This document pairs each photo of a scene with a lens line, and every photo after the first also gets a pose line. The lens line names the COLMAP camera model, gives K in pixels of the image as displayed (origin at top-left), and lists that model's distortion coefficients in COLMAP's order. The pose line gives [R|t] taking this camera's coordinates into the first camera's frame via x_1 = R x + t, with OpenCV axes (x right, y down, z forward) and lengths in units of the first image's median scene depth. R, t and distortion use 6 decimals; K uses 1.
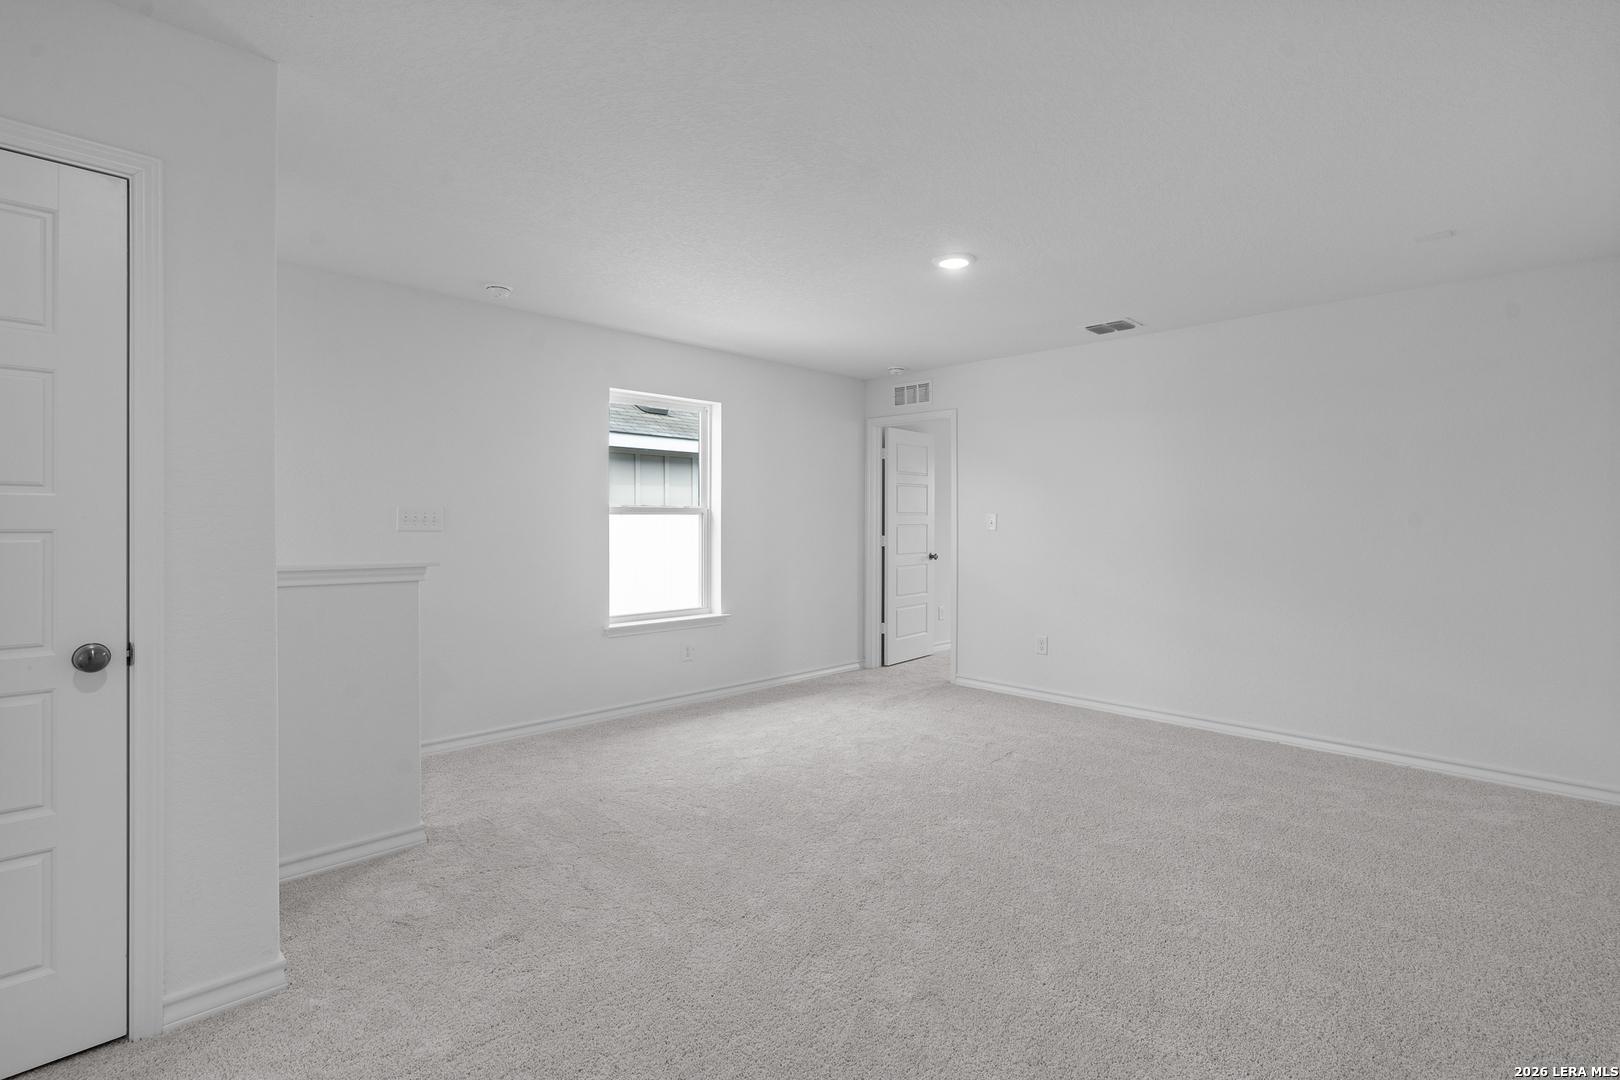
lens RADIAL K [[756.5, 0, 806.0], [0, 756.5, 525.8], [0, 0, 1]] dist [-0.010541, 0.000748]
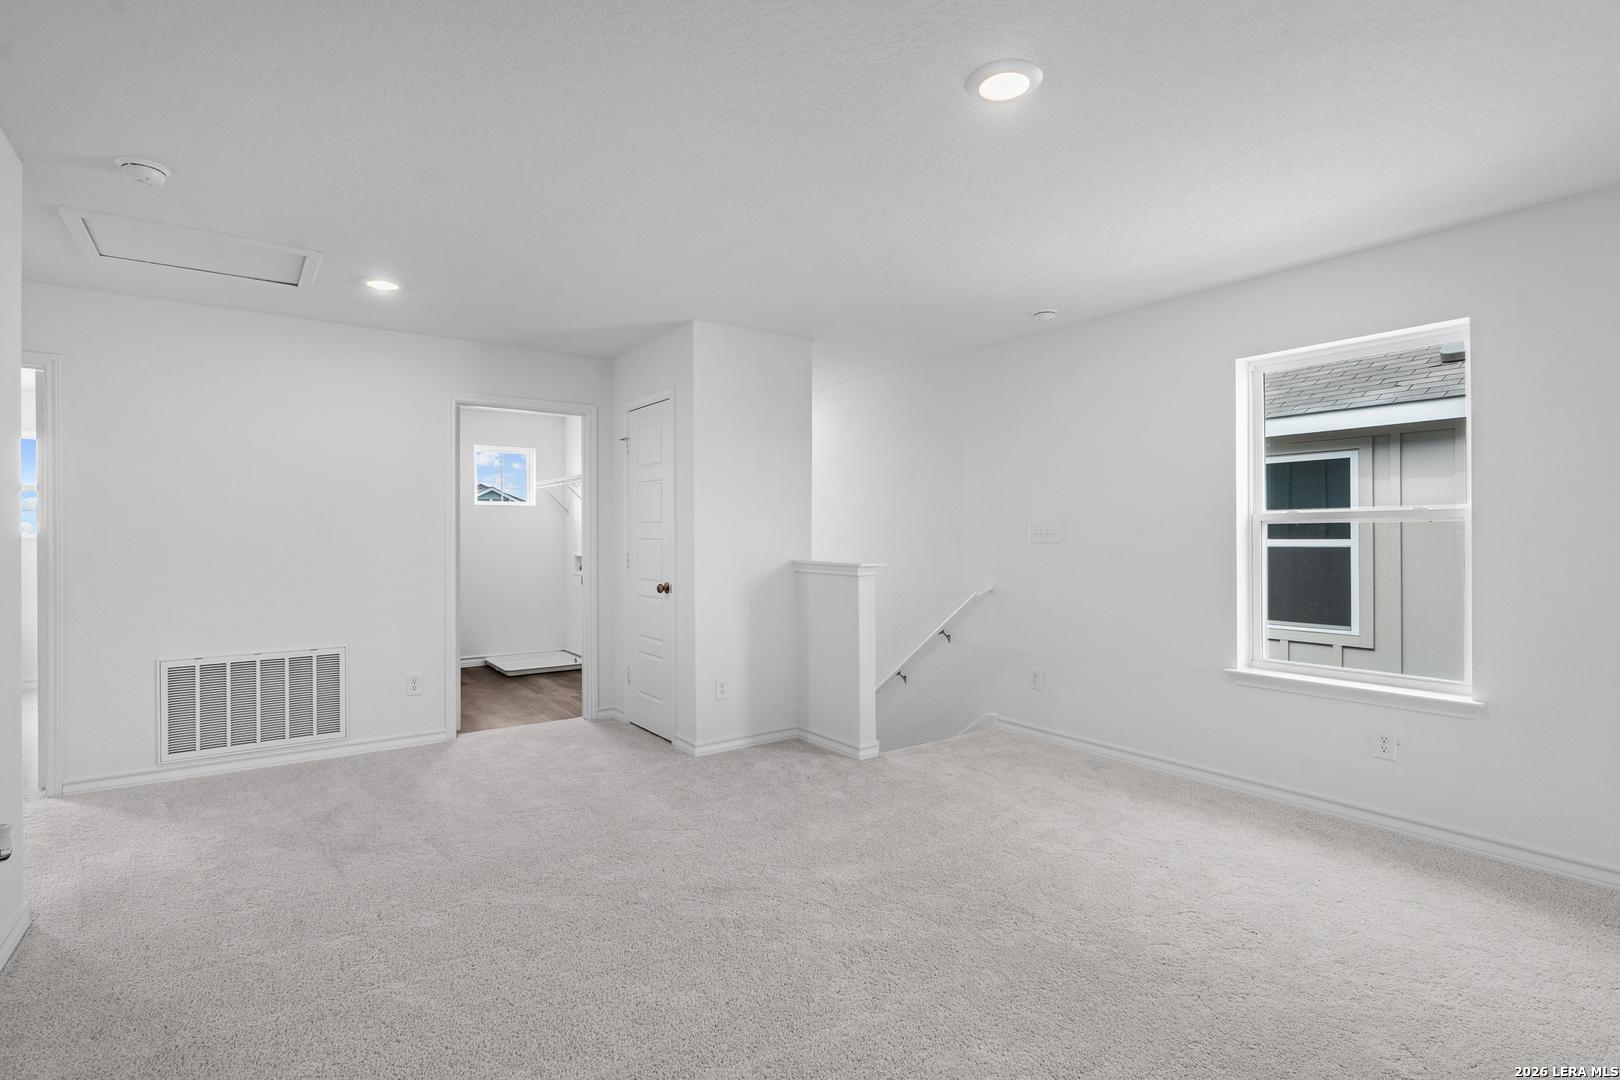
lens RADIAL K [[756.5, 0, 806.0], [0, 756.5, 525.8], [0, 0, 1]] dist [-0.010541, 0.000748]
pose [[-0.122208, -0.013462, -0.992413, 0.664702], [-0.011355, 0.999862, -0.012165, -0.000909], [0.992440, 0.009782, -0.122344, 0.771393]]
